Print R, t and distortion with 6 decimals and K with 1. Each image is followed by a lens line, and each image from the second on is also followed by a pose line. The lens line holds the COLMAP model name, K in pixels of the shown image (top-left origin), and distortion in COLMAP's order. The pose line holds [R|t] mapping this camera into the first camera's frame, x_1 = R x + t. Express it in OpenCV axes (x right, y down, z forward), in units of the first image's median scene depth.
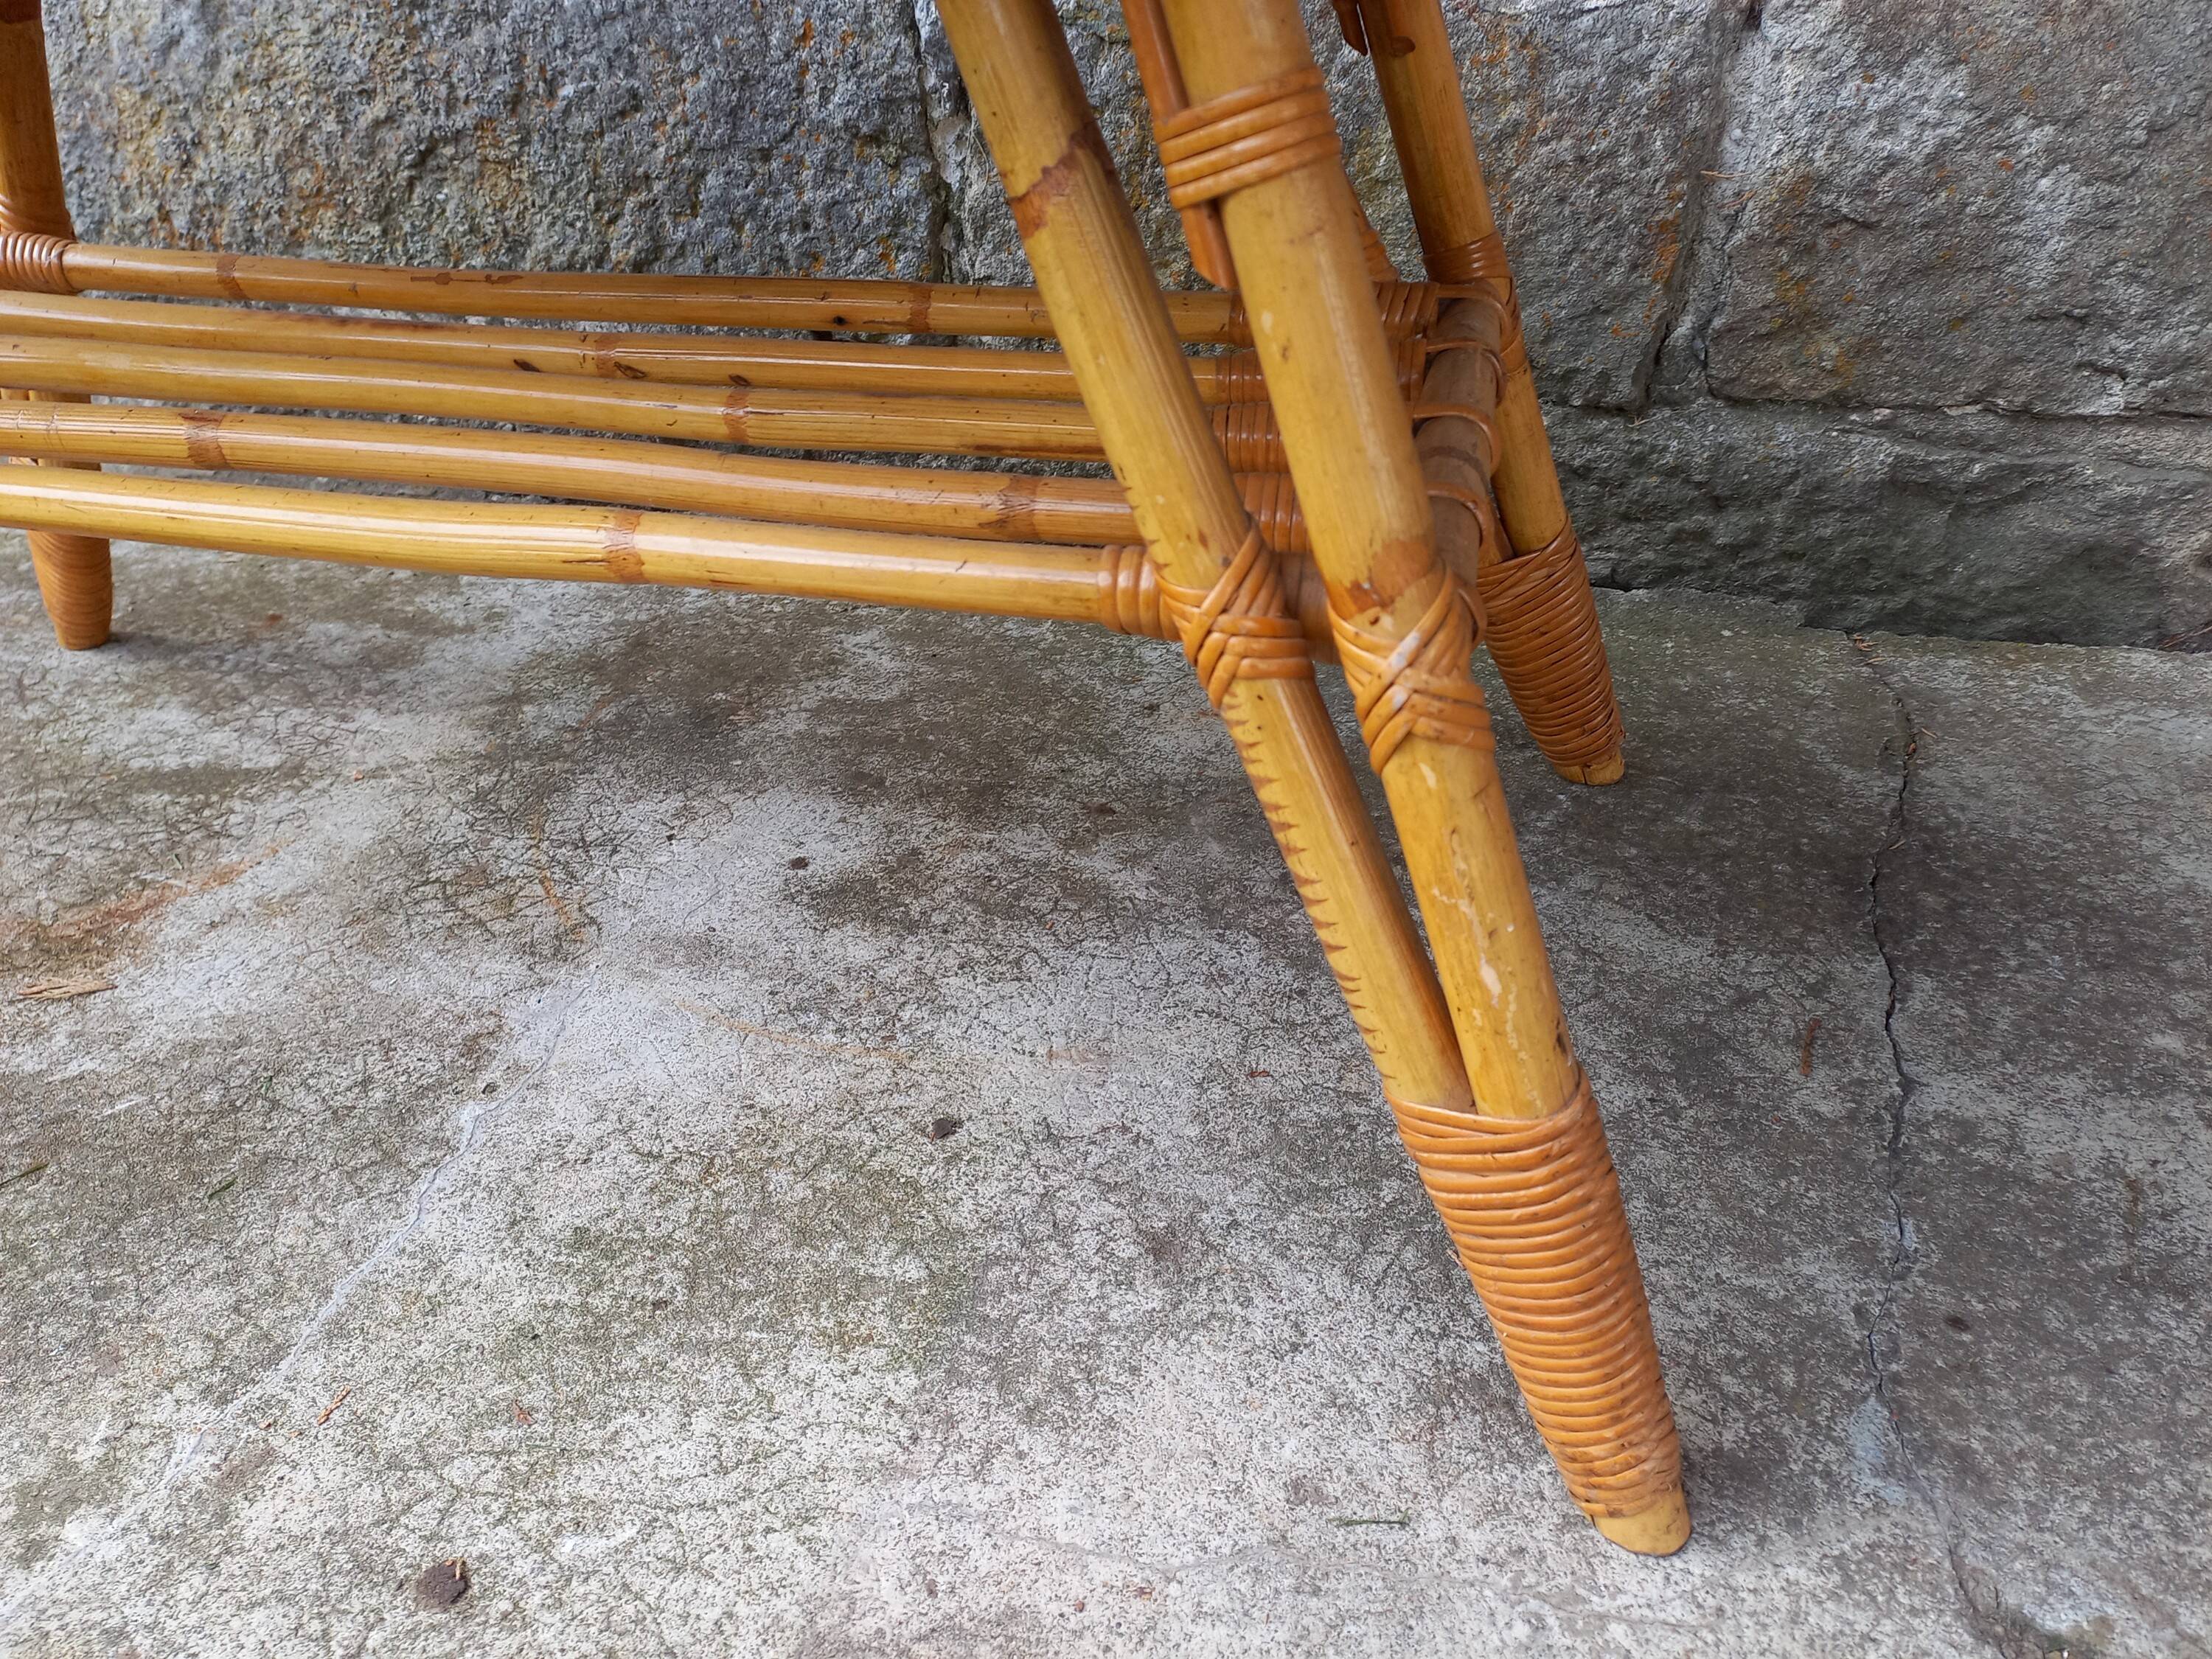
lens RADIAL K [[1636.8, 0, 1076.4], [0, 1636.8, 831.8], [0, 0, 1]] dist [0.039634, -0.012680]
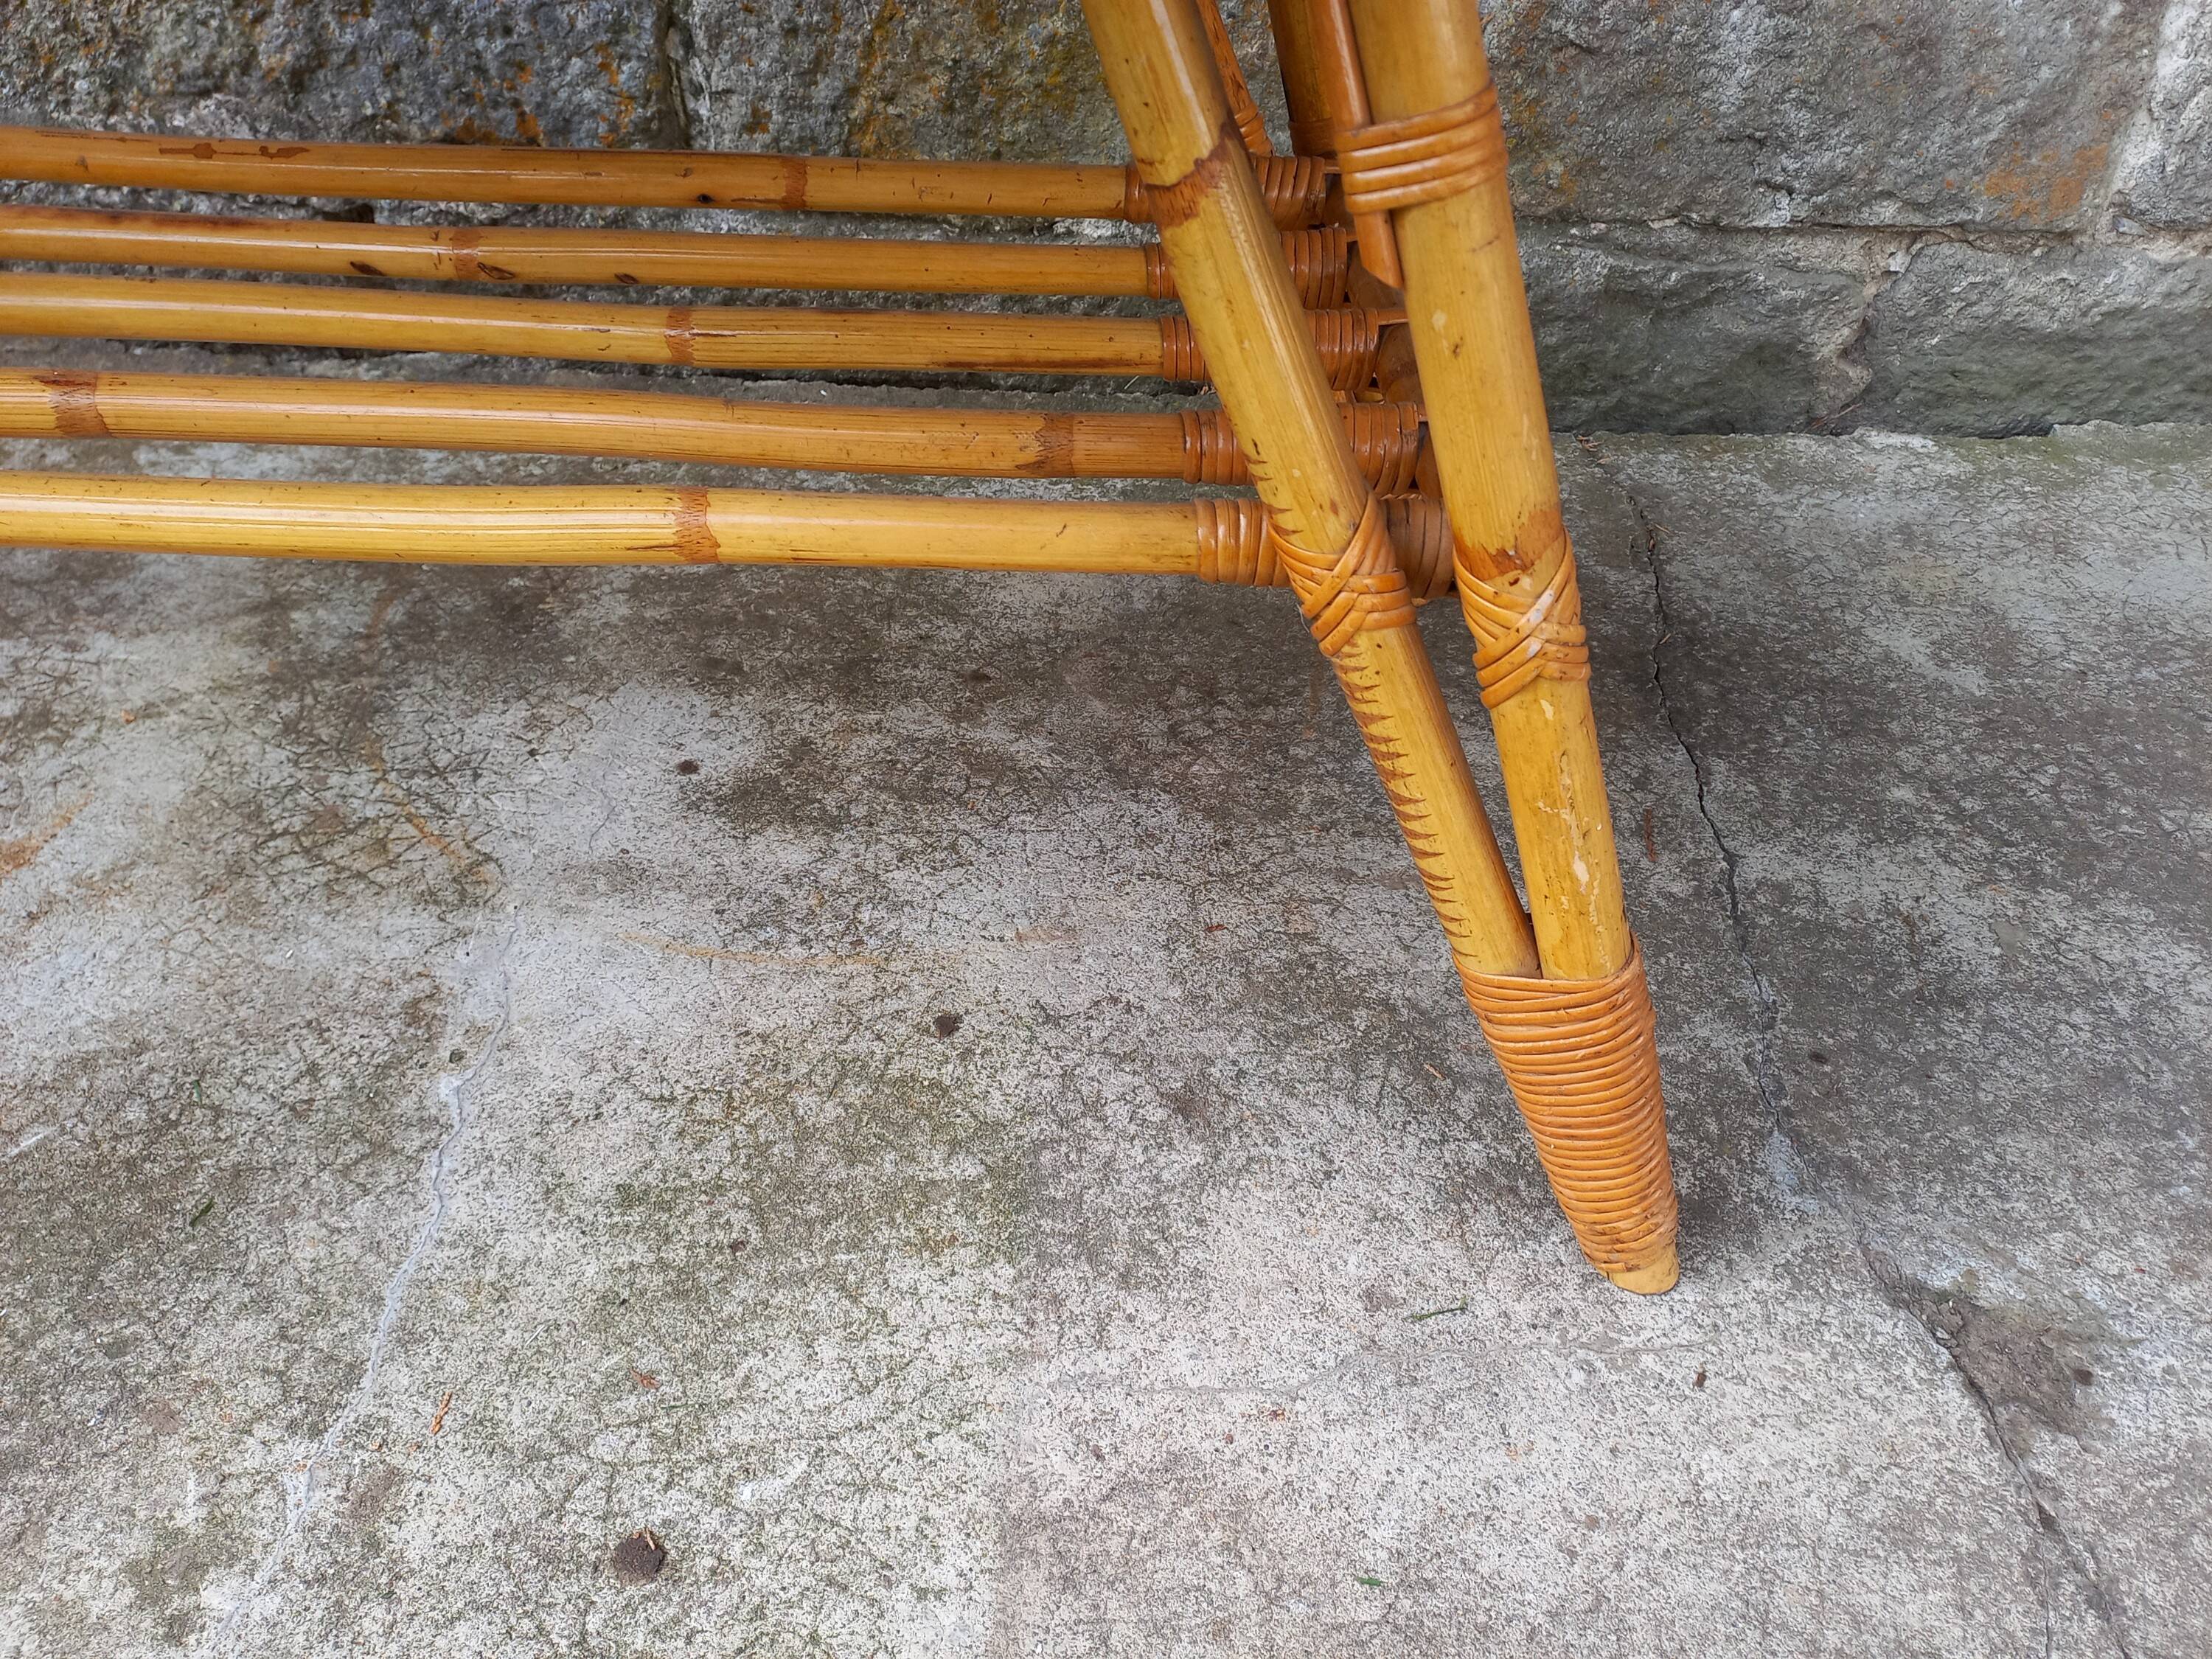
lens RADIAL K [[1639.0, 0, 1106.0], [0, 1639.0, 829.5], [0, 0, 1]] dist [0.055015, -0.036461]
pose [[0.956124, -0.128510, 0.263274, -0.174318], [0.086918, 0.982627, 0.163983, -0.074648], [-0.279773, -0.133904, 0.950682, -0.002973]]
